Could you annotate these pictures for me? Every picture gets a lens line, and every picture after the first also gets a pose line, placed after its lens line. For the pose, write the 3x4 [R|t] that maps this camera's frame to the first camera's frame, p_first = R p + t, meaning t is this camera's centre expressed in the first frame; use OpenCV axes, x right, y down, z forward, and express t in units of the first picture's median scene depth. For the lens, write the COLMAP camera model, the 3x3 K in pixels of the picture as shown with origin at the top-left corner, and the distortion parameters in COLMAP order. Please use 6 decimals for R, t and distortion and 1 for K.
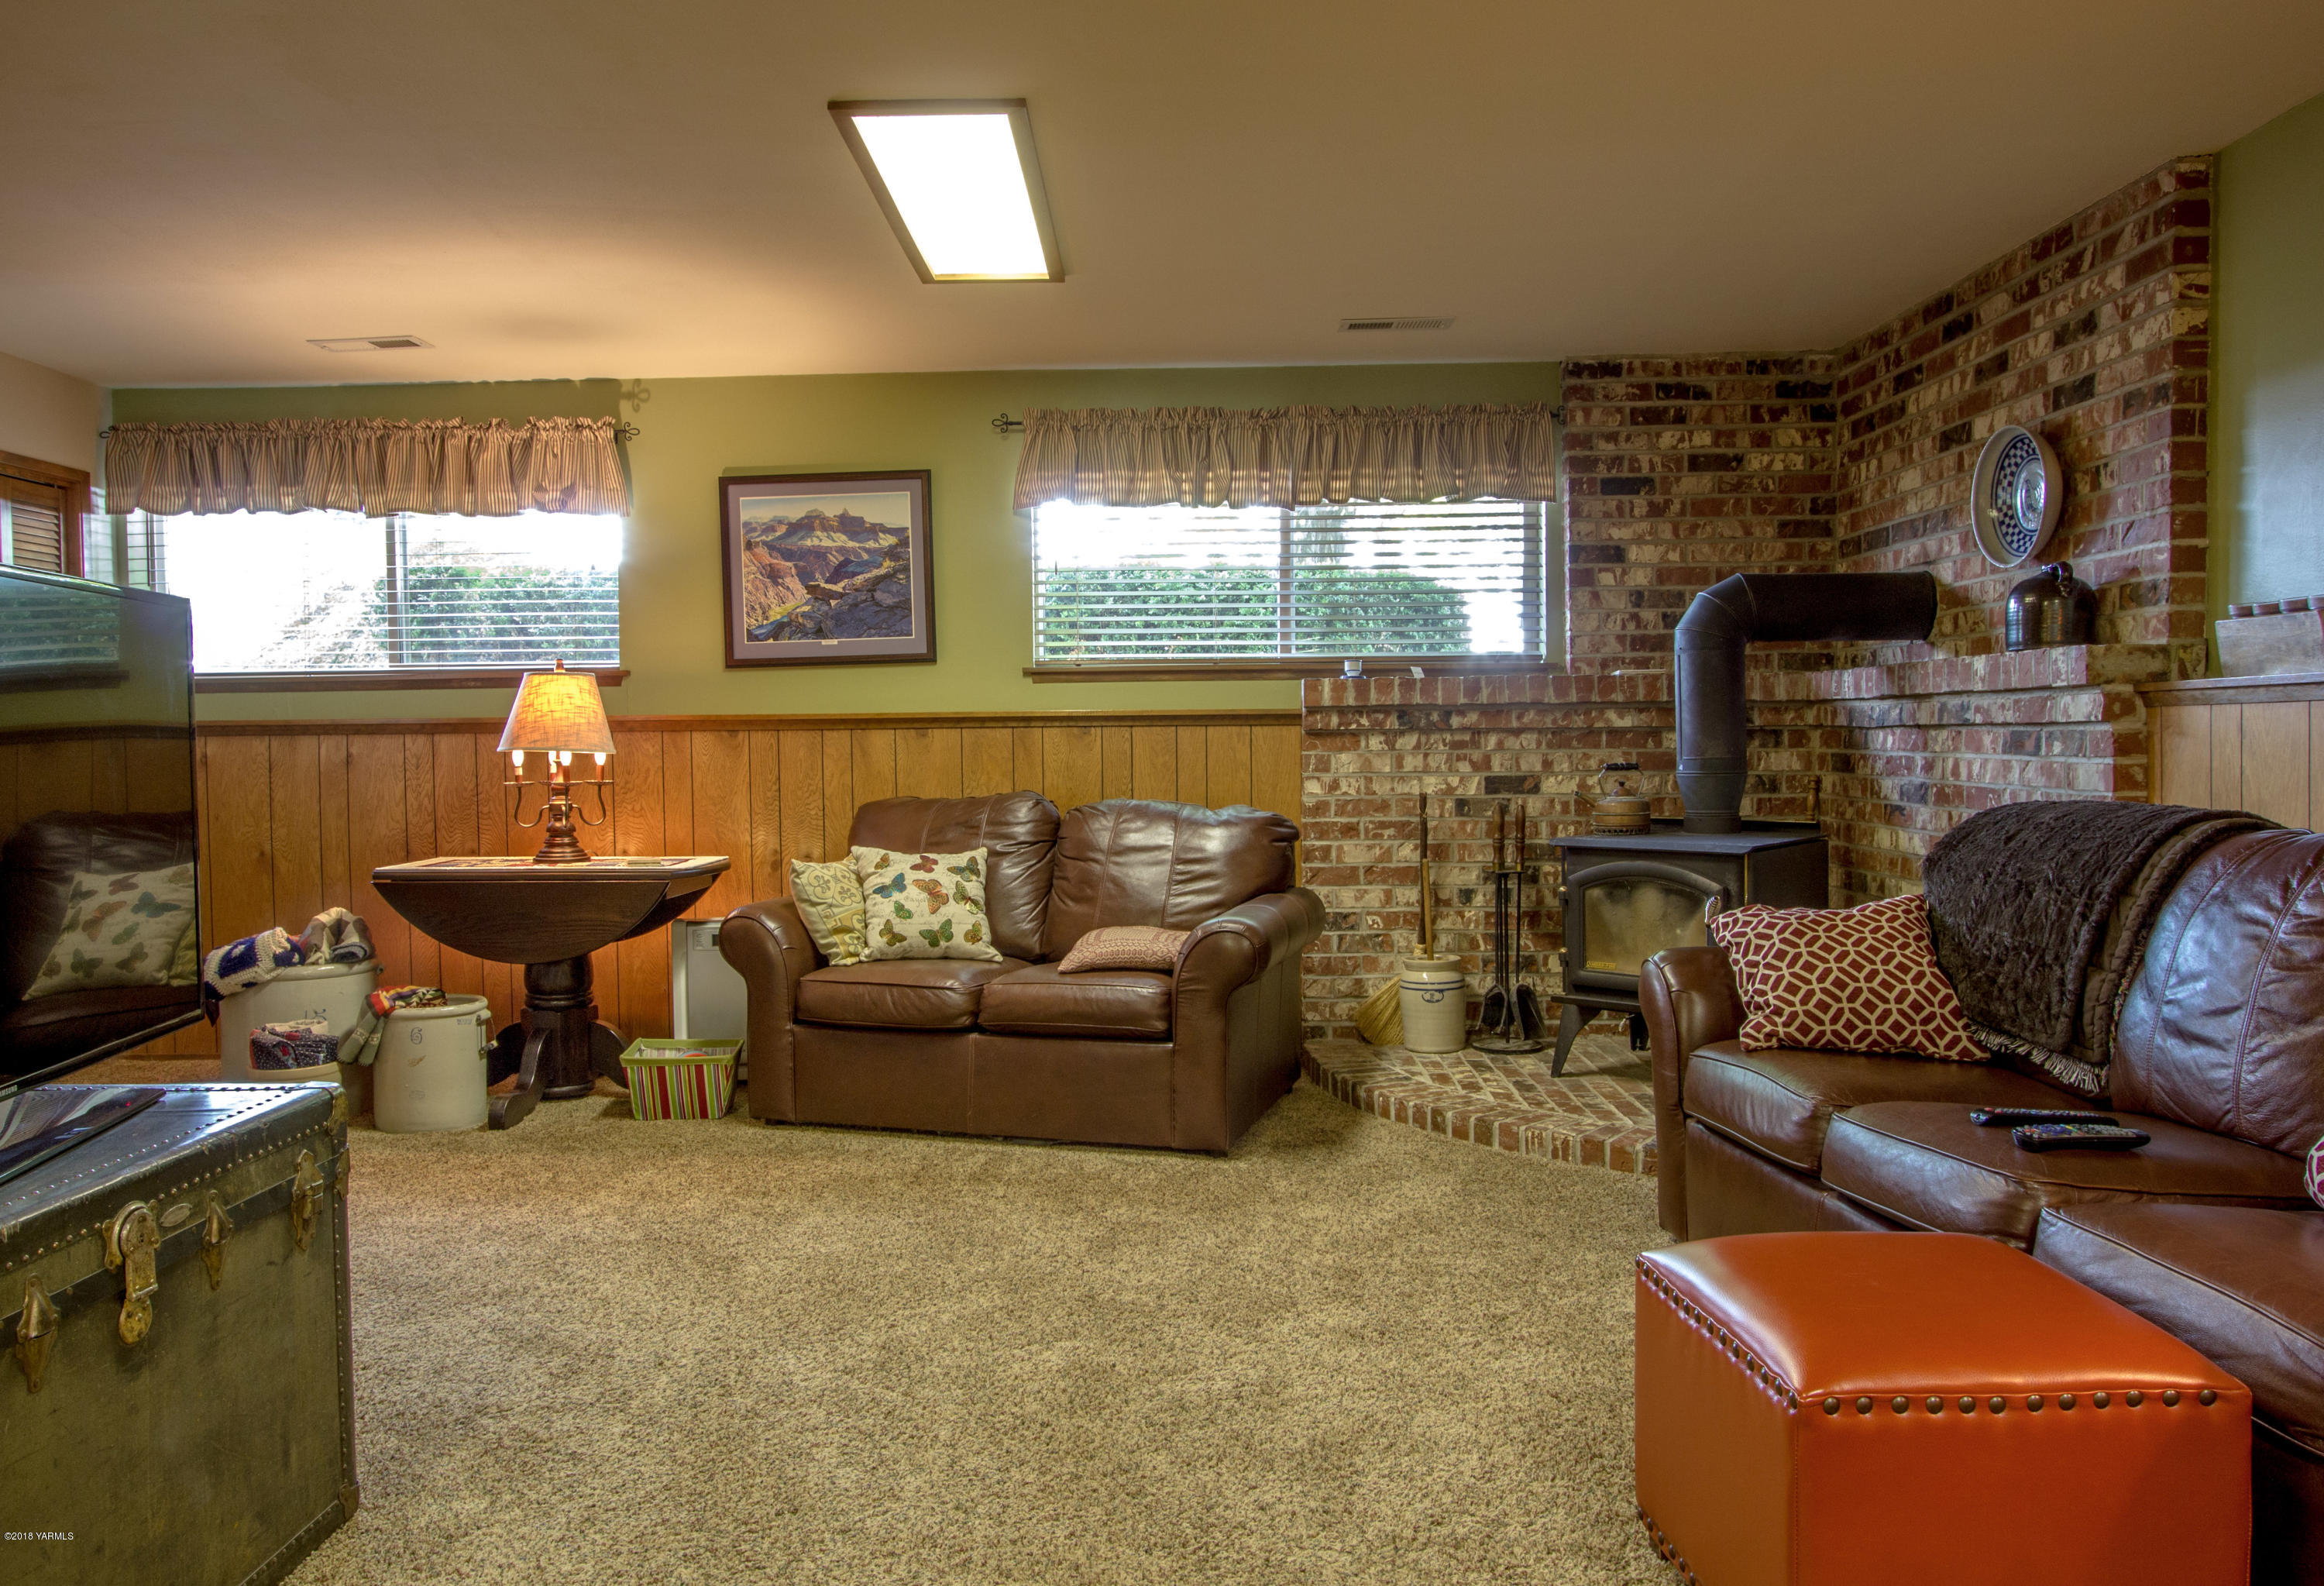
lens RADIAL K [[1730.7, 0, 1159.3], [0, 1730.7, 793.7], [0, 0, 1]] dist [0.001984, 0.000783]
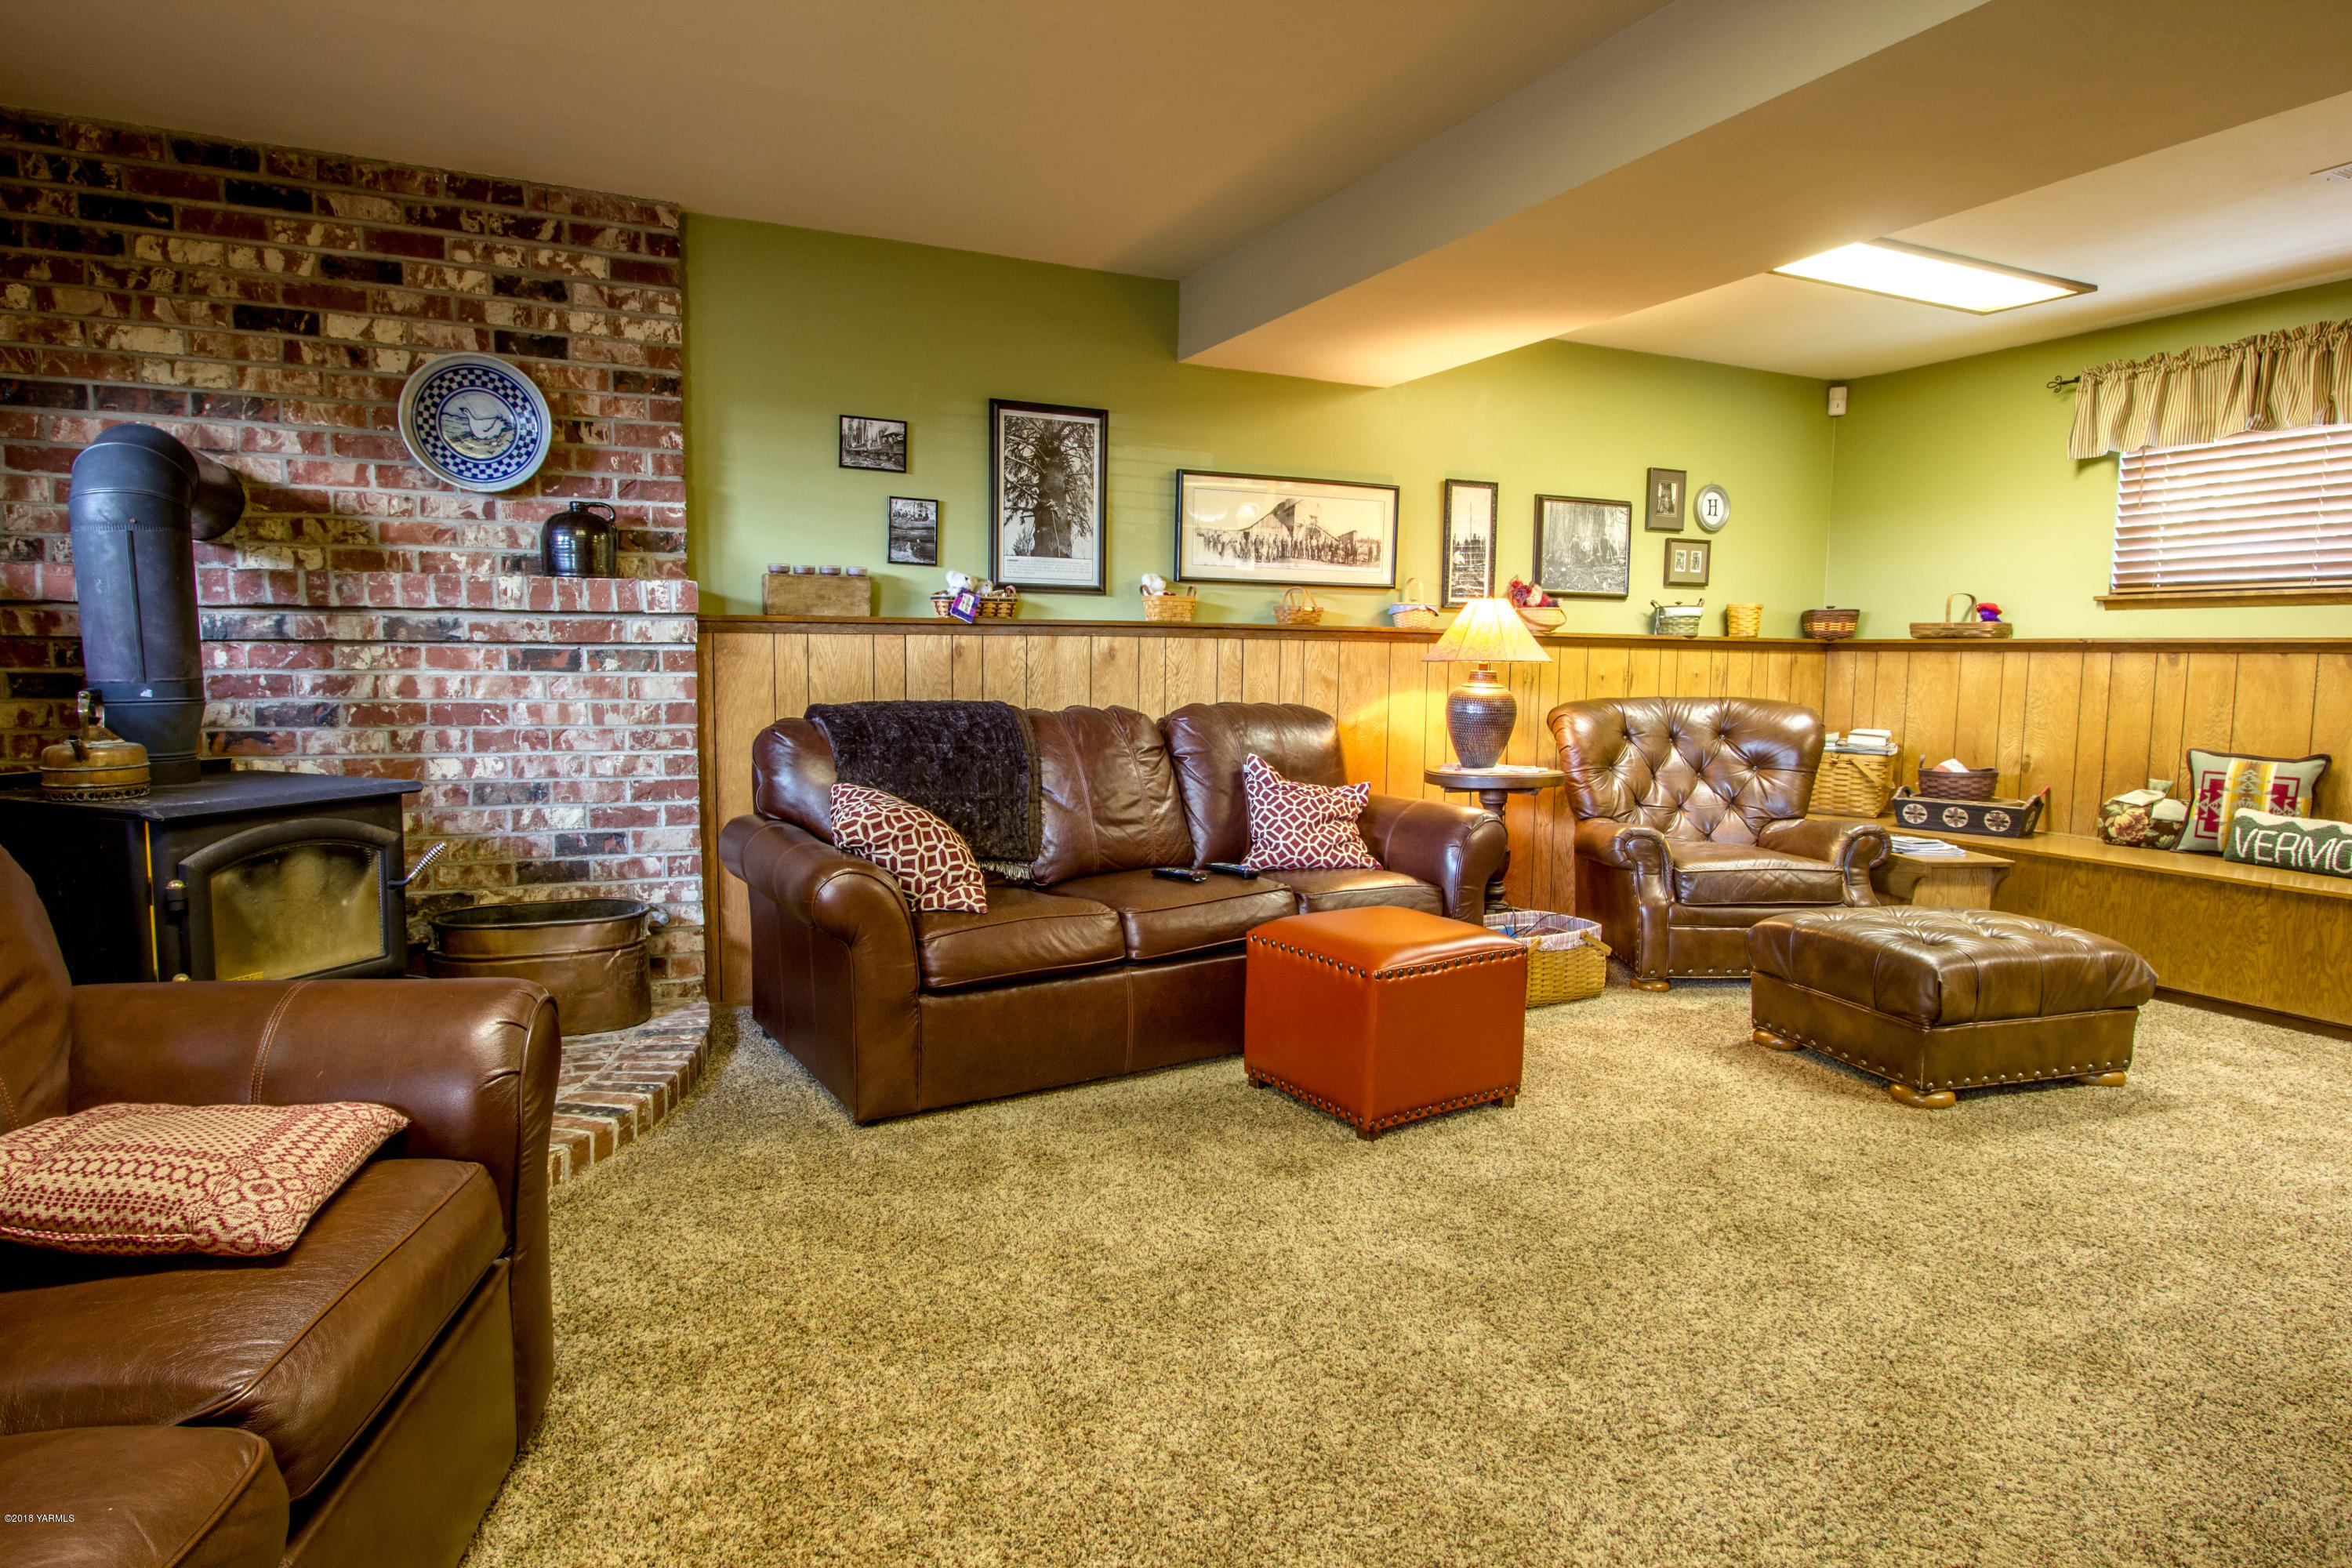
lens RADIAL K [[1256.4, 0, 1177.2], [0, 1256.4, 777.5], [0, 0, 1]] dist [0.000970, -0.000031]
pose [[-0.439585, -0.079867, 0.894643, -0.384962], [0.025868, 0.994500, 0.101492, -0.024976], [-0.897828, 0.067757, -0.435102, 0.957643]]
